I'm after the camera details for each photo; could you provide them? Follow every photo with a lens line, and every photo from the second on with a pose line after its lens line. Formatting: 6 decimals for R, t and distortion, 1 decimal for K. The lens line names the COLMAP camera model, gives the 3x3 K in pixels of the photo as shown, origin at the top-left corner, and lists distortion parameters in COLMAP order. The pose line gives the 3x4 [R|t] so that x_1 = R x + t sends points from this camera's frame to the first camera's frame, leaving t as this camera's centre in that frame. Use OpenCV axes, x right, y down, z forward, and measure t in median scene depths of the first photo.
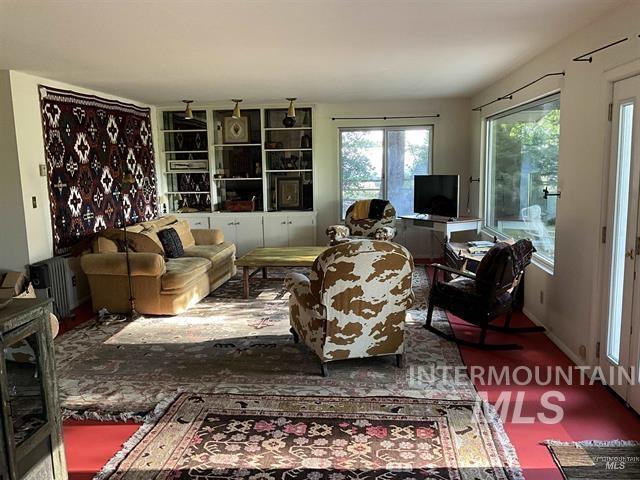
lens RADIAL K [[528.0, 0, 320.0], [0, 528.0, 240.0], [0, 0, 1]] dist [0.123160, -0.241120]
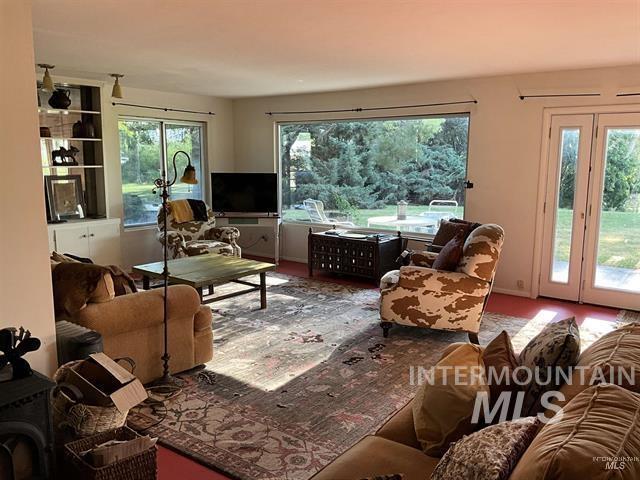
lens RADIAL K [[528.0, 0, 320.0], [0, 528.0, 240.0], [0, 0, 1]] dist [0.123160, -0.241120]
pose [[0.520245, -0.109326, 0.846991, -0.648061], [0.109347, 0.992136, 0.060897, -0.044628], [-0.846988, 0.060935, 0.528109, 0.382827]]
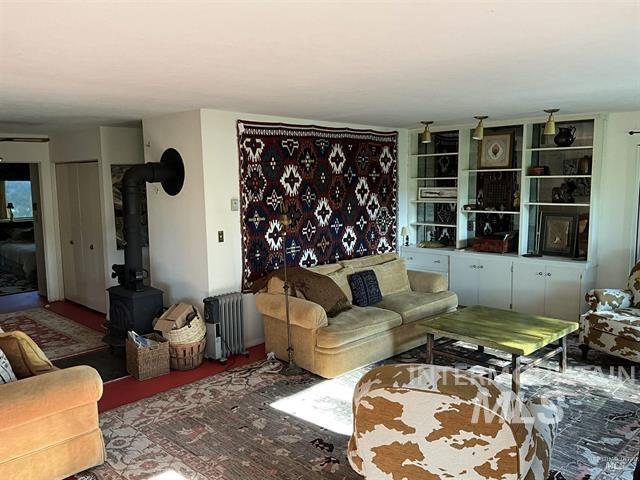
lens RADIAL K [[528.0, 0, 320.0], [0, 528.0, 240.0], [0, 0, 1]] dist [0.123160, -0.241120]
pose [[0.781186, 0.082143, -0.618871, 0.187254], [-0.093486, 0.995520, 0.014131, -0.074767], [0.617260, 0.046817, 0.785365, 0.253879]]
